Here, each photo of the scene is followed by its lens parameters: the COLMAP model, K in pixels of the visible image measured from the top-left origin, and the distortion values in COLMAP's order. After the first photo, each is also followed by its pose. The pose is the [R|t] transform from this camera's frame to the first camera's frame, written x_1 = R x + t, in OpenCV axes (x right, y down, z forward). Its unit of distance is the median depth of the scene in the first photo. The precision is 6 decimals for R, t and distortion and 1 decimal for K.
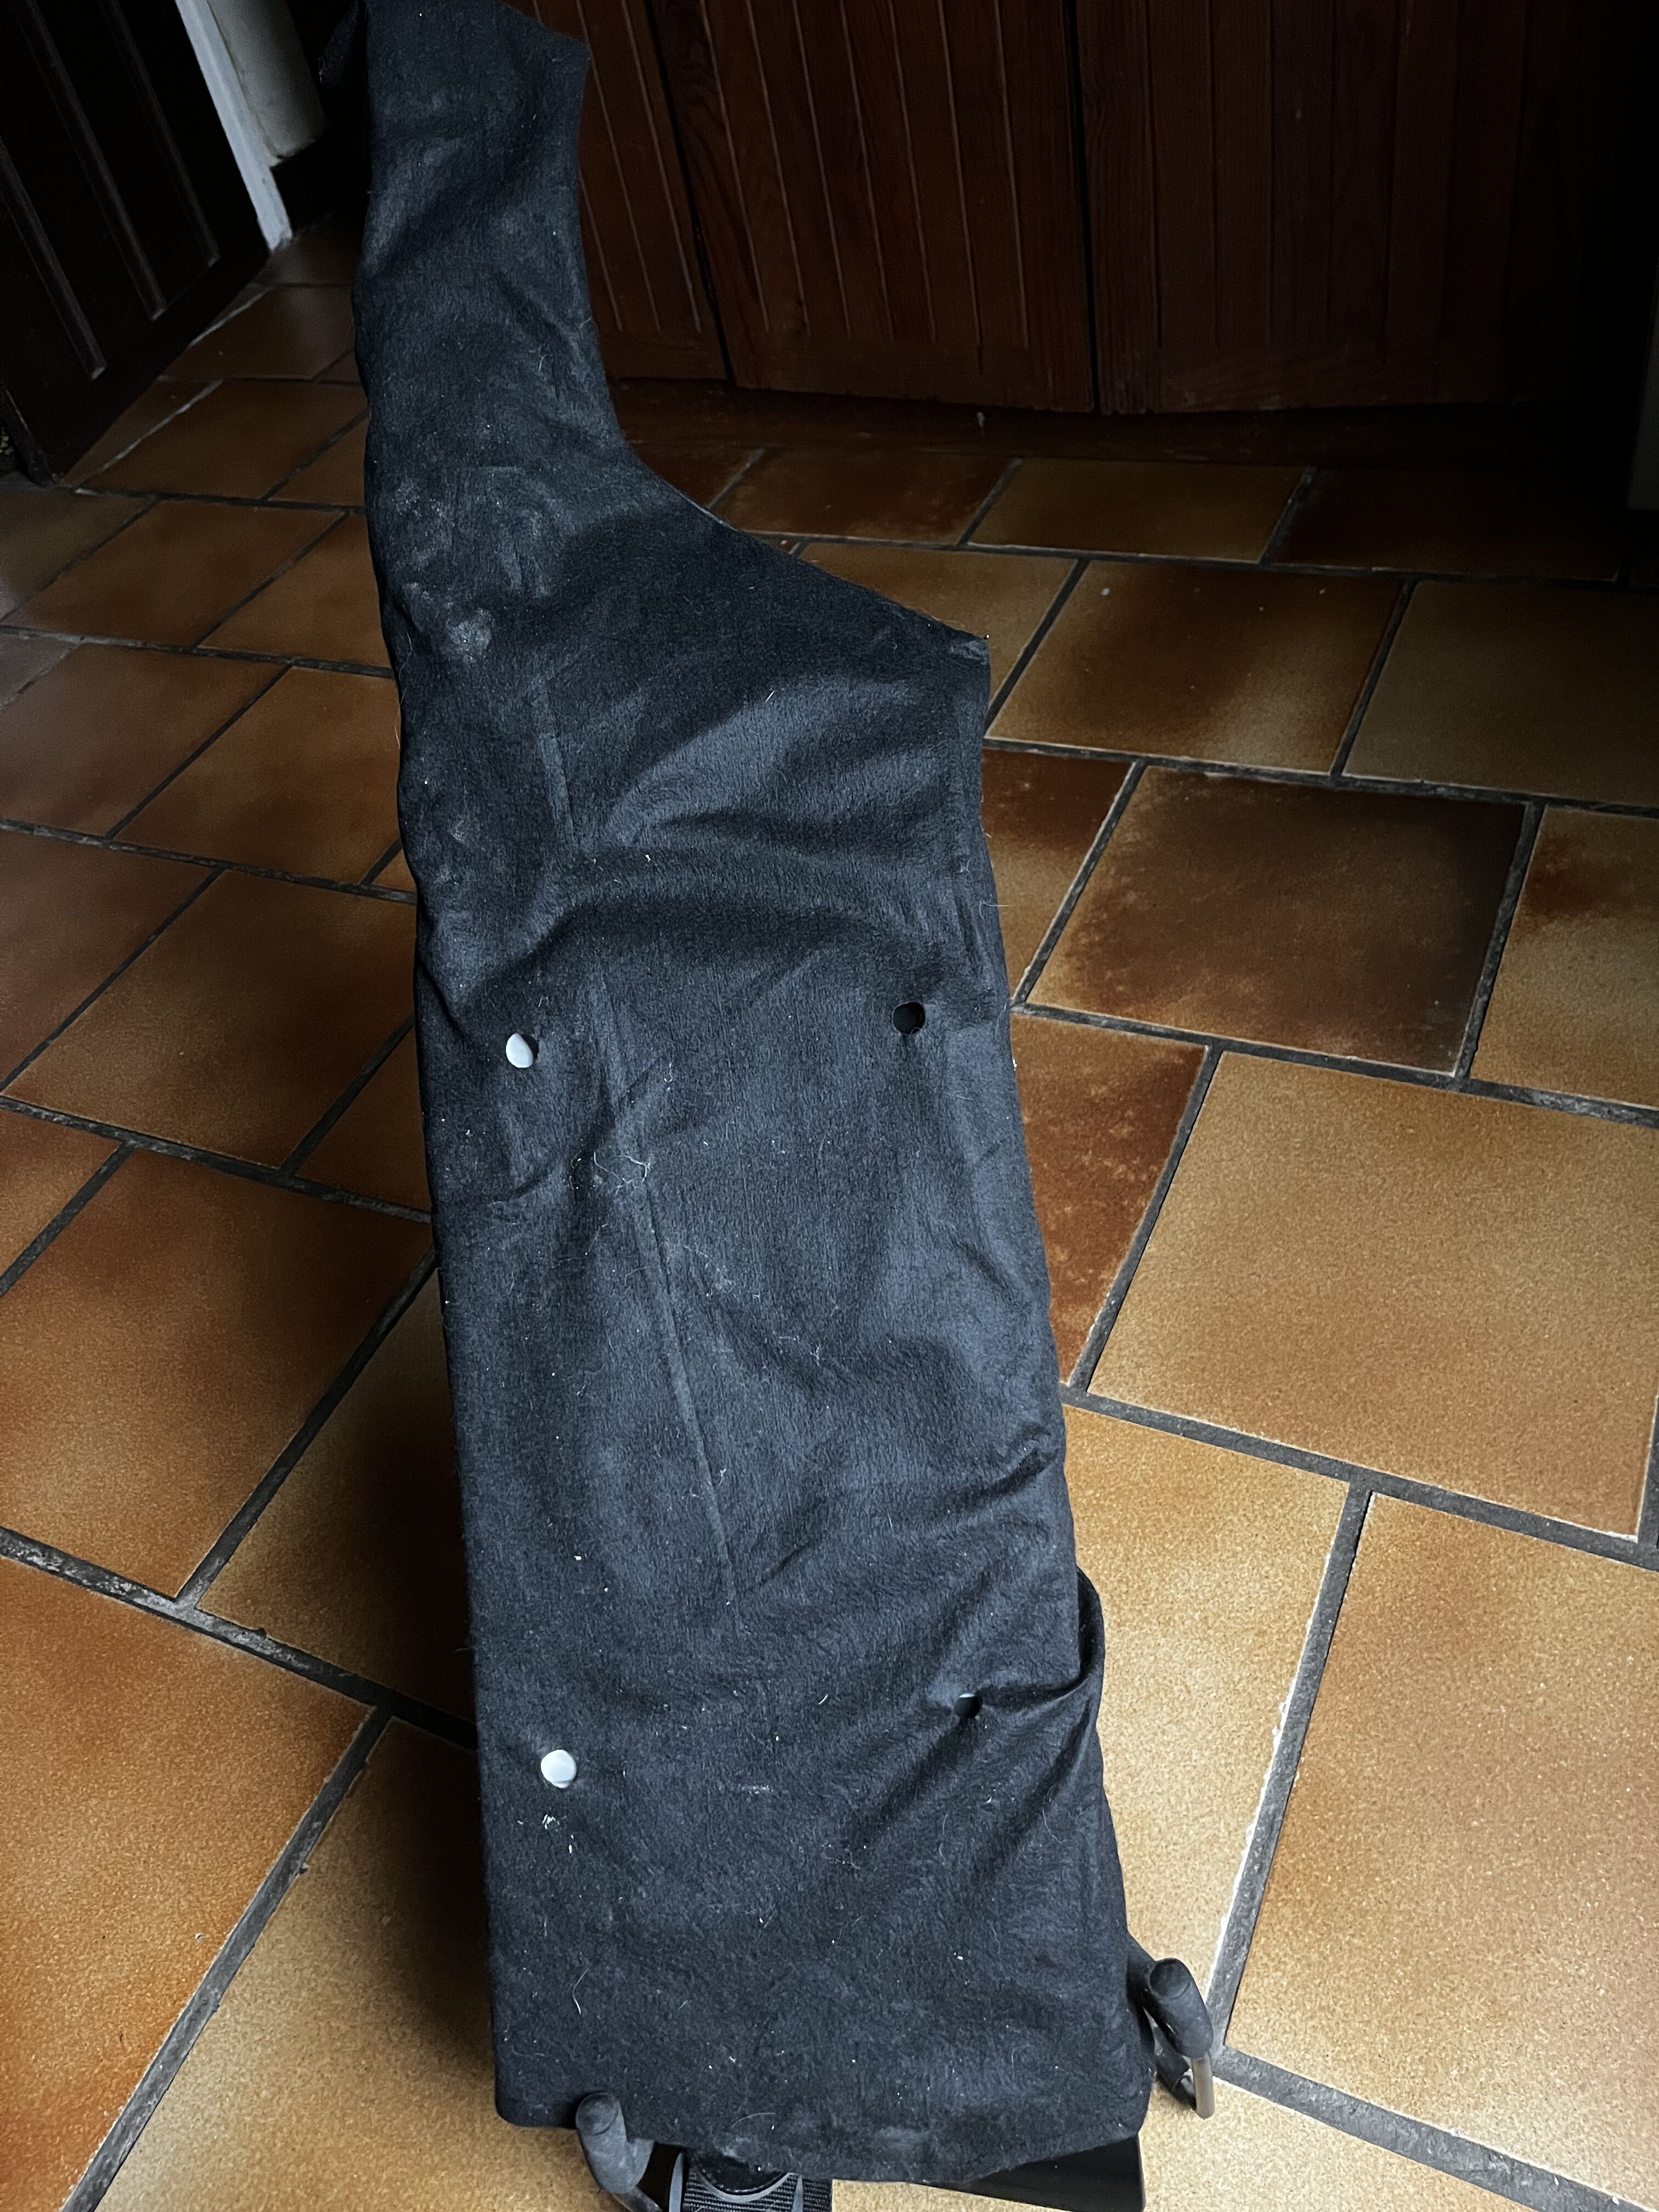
lens RADIAL K [[1736.2, 0, 819.4], [0, 1736.2, 1109.6], [0, 0, 1]] dist [0.061912, -0.118900]
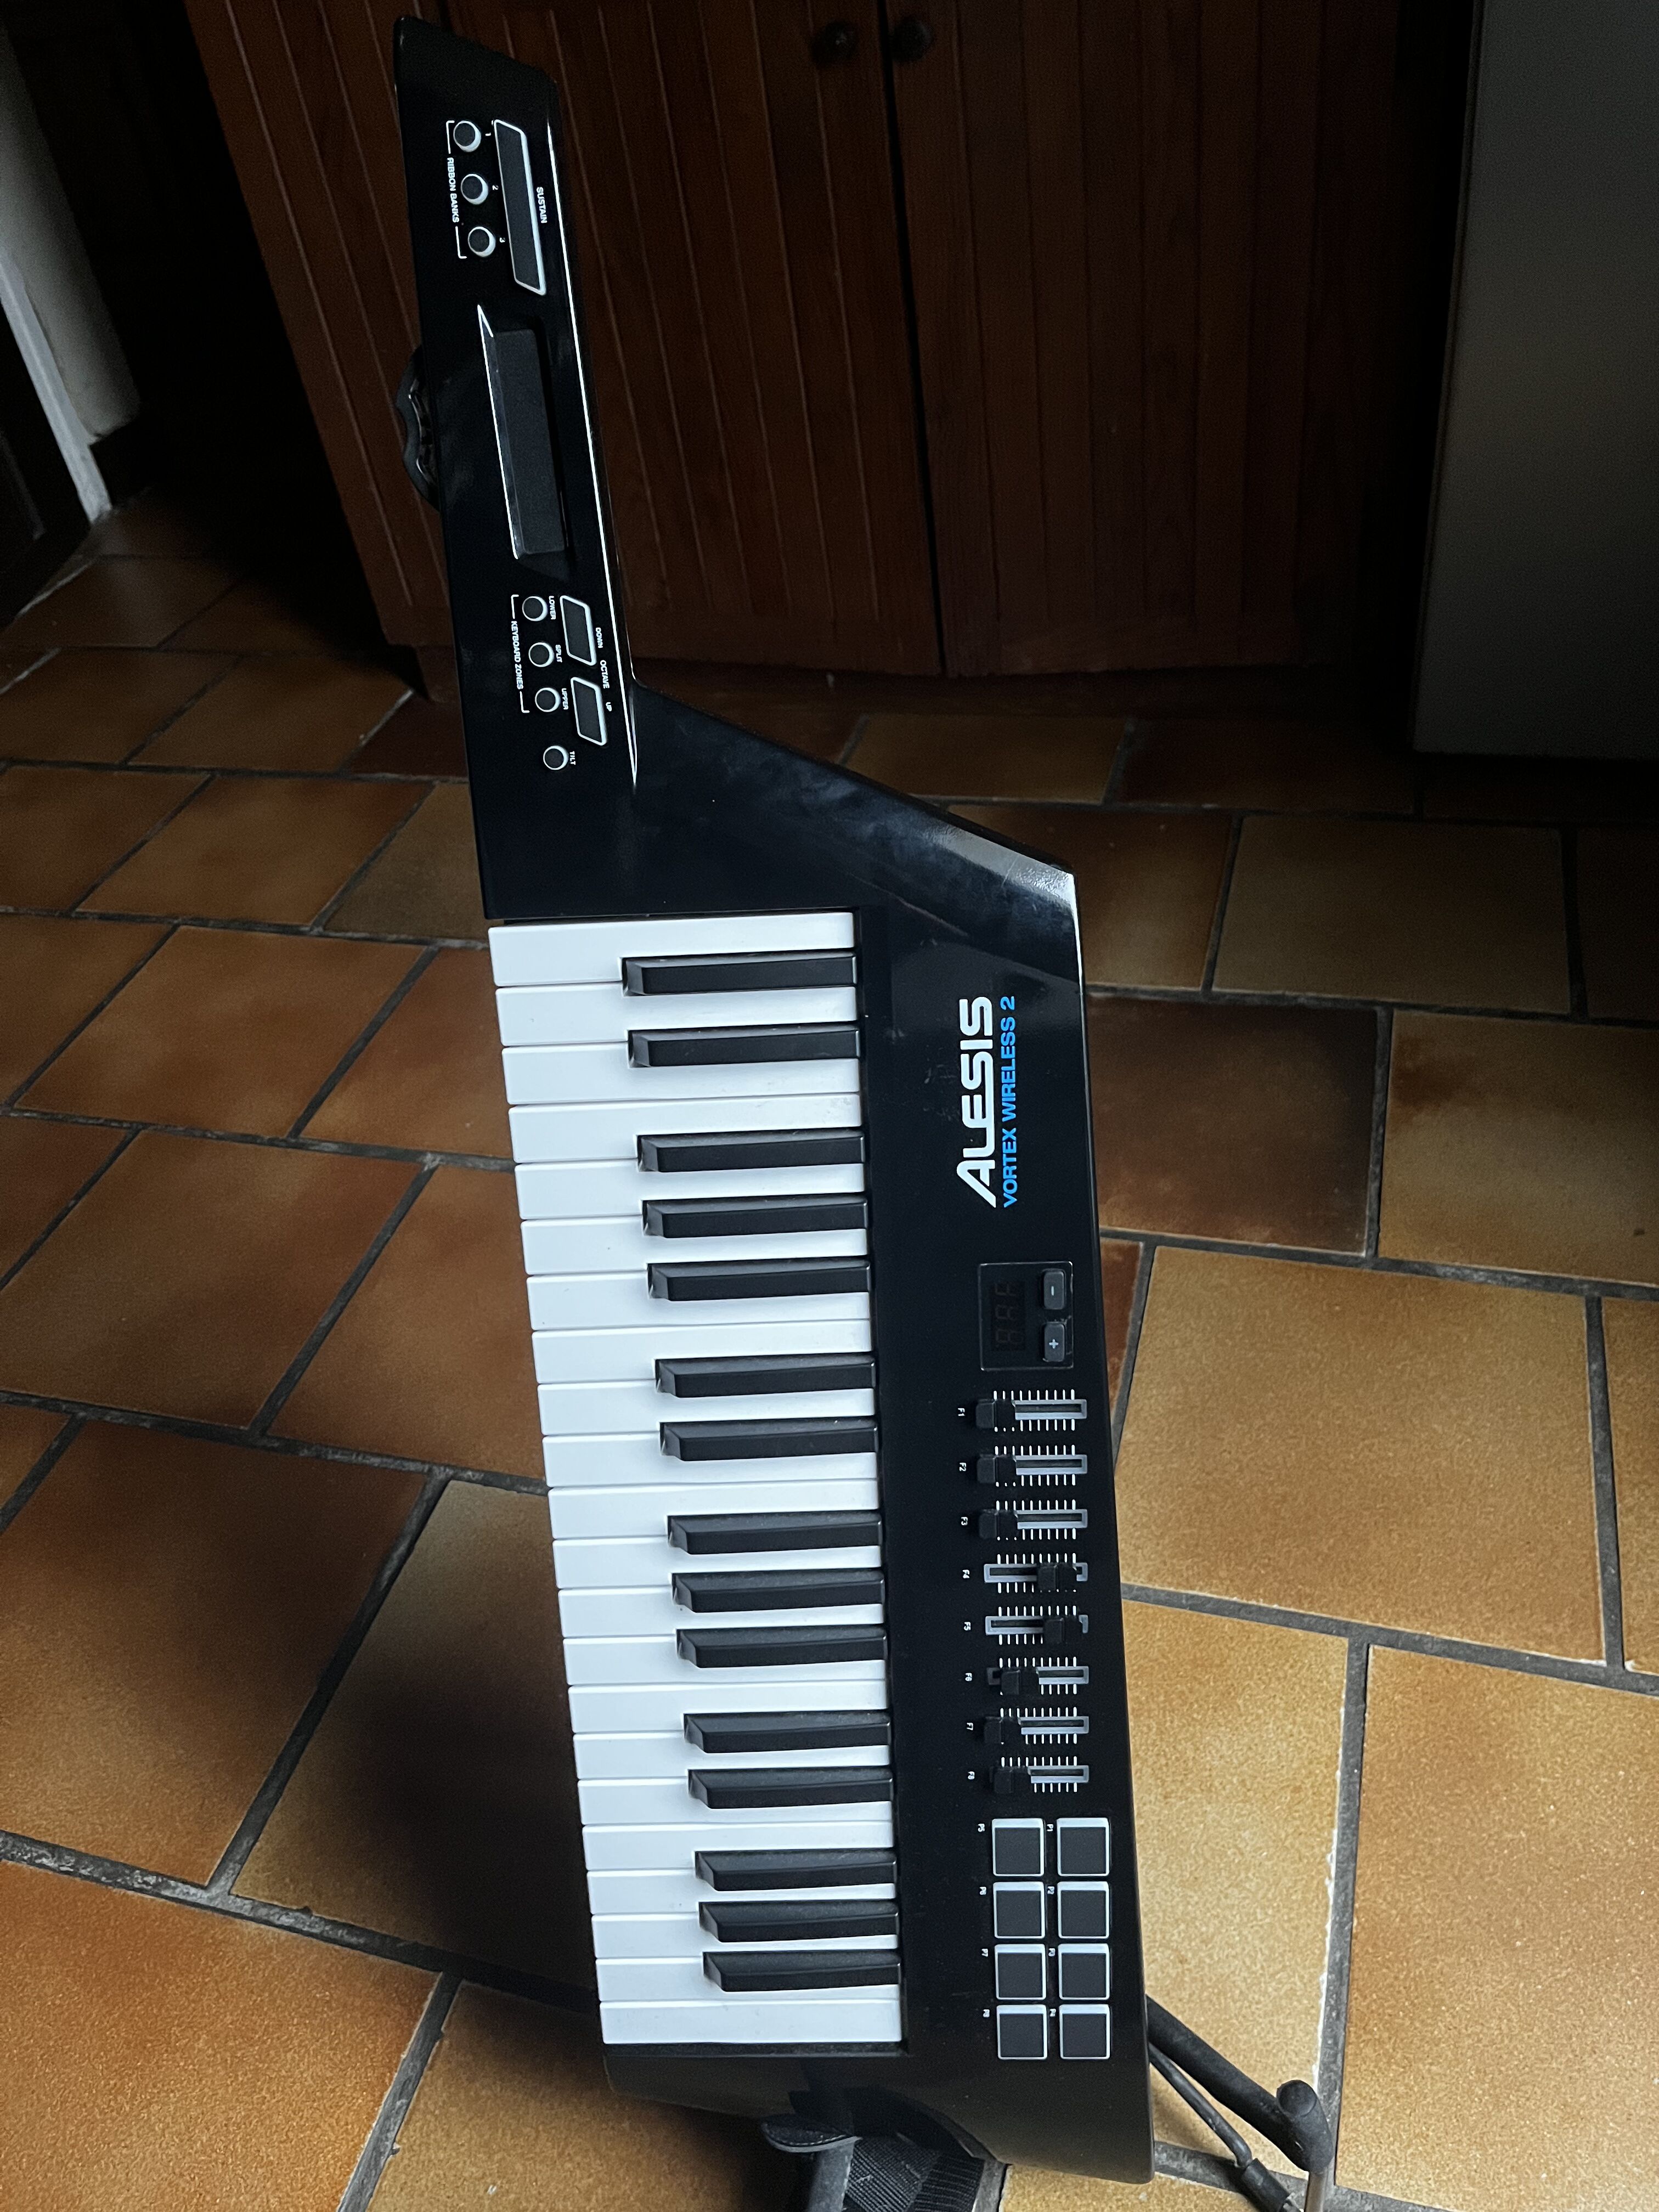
lens RADIAL K [[1743.9, 0, 837.3], [0, 1743.9, 1082.9], [0, 0, 1]] dist [0.074783, -0.144383]
pose [[0.986409, -0.052514, 0.155690, -0.136622], [0.072746, 0.989200, -0.127243, -0.010291], [-0.147326, 0.136839, 0.979576, -0.060898]]
